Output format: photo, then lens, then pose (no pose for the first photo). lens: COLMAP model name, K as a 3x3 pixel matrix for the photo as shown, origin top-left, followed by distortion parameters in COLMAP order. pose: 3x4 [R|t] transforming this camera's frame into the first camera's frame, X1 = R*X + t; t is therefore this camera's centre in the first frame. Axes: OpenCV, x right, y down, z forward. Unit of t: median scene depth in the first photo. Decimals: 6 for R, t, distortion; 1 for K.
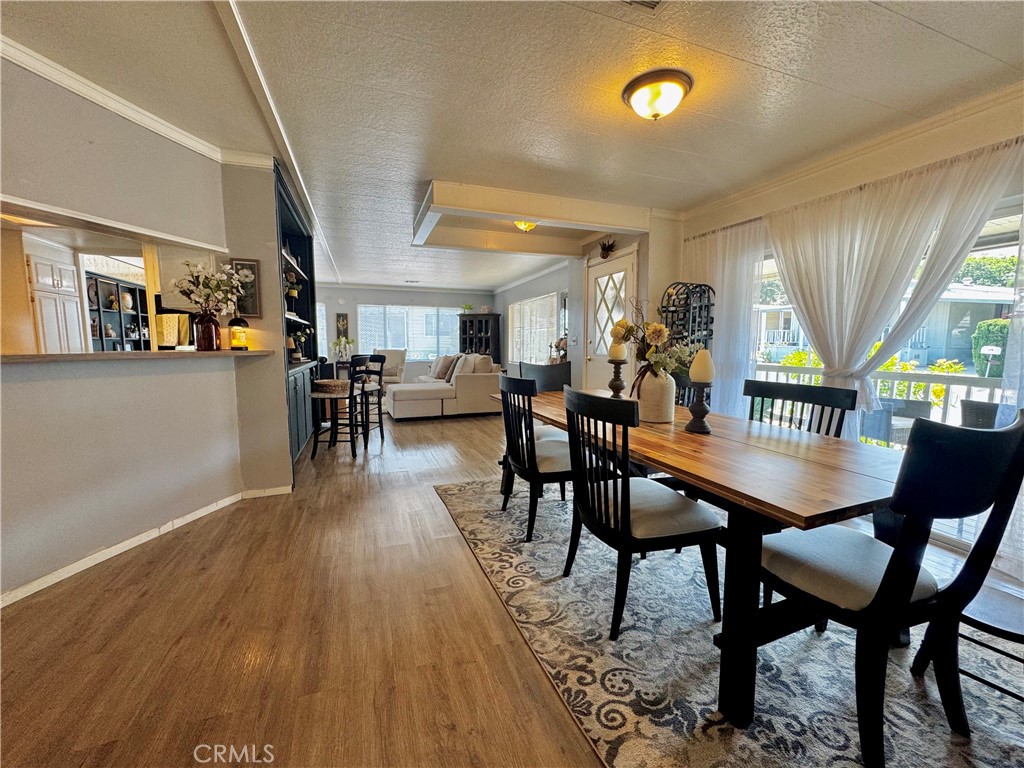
lens RADIAL K [[410.4, 0, 514.7], [0, 410.4, 385.7], [0, 0, 1]] dist [-0.003742, -0.000153]
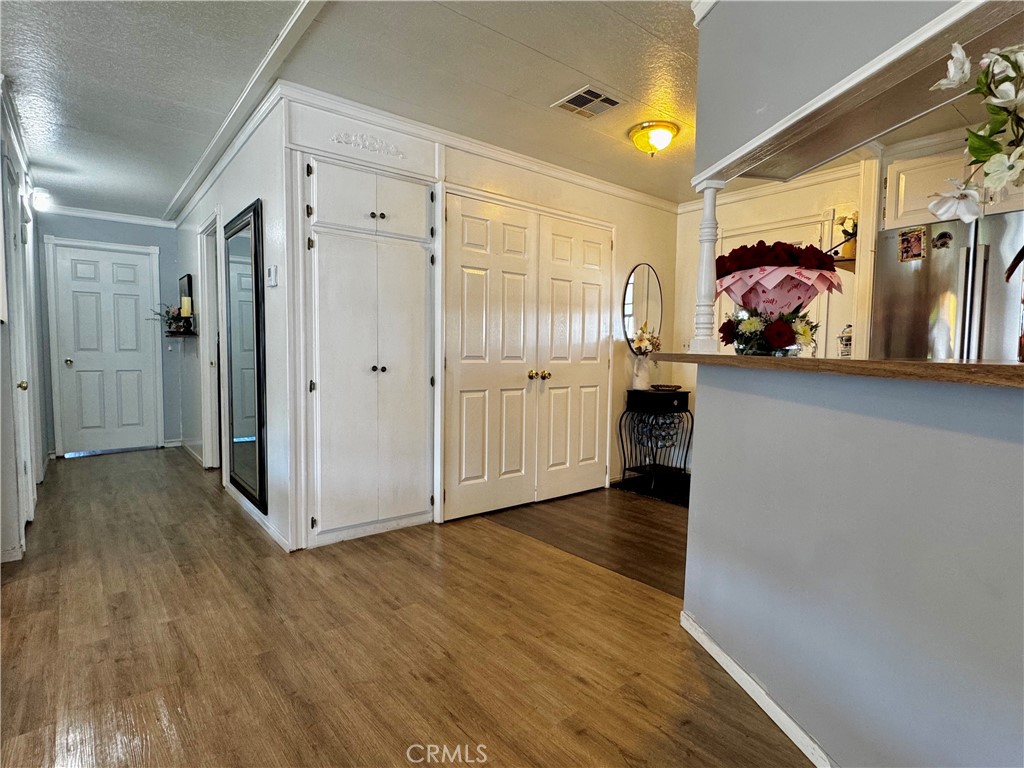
lens RADIAL K [[540.6, 0, 513.2], [0, 540.6, 385.1], [0, 0, 1]] dist [-0.002809, -0.000109]
pose [[-0.946634, 0.009152, -0.322180, -0.574553], [-0.047488, 0.984727, 0.167505, -0.196740], [0.318793, 0.173866, -0.931741, 2.094030]]
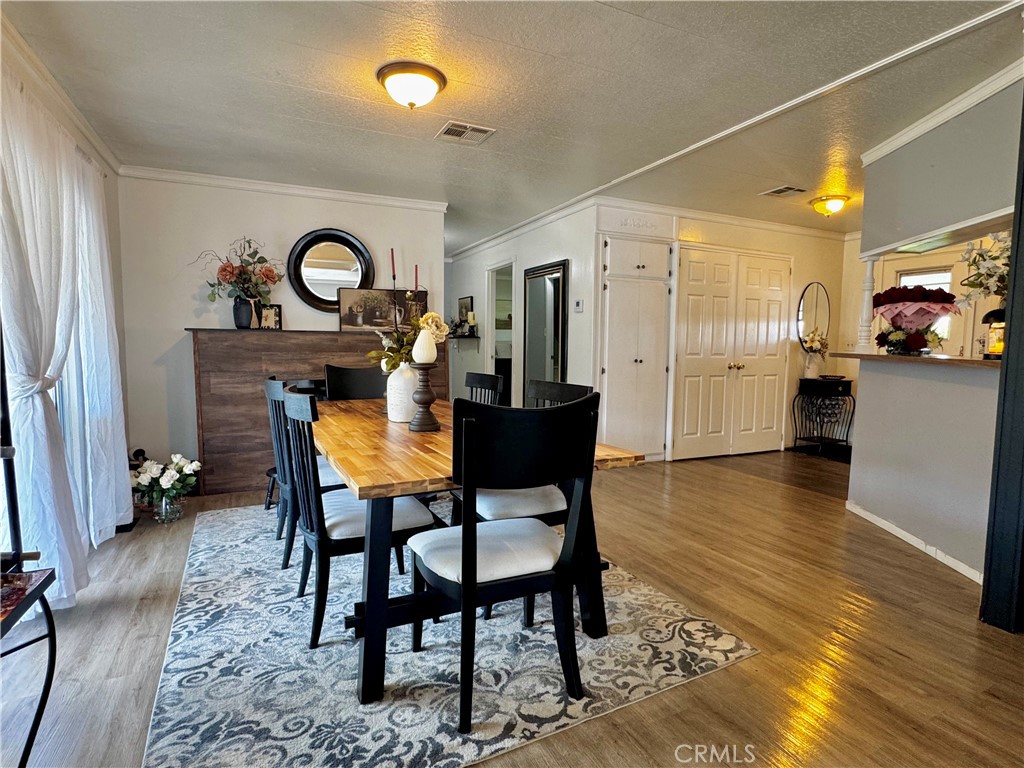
lens RADIAL K [[540.6, 0, 509.4], [0, 540.6, 383.4], [0, 0, 1]] dist [-0.002809, -0.000109]
pose [[-0.996651, -0.005535, -0.081588, 0.138260], [-0.020546, 0.982652, 0.184317, -0.320886], [0.079152, 0.185376, -0.979475, 3.011107]]
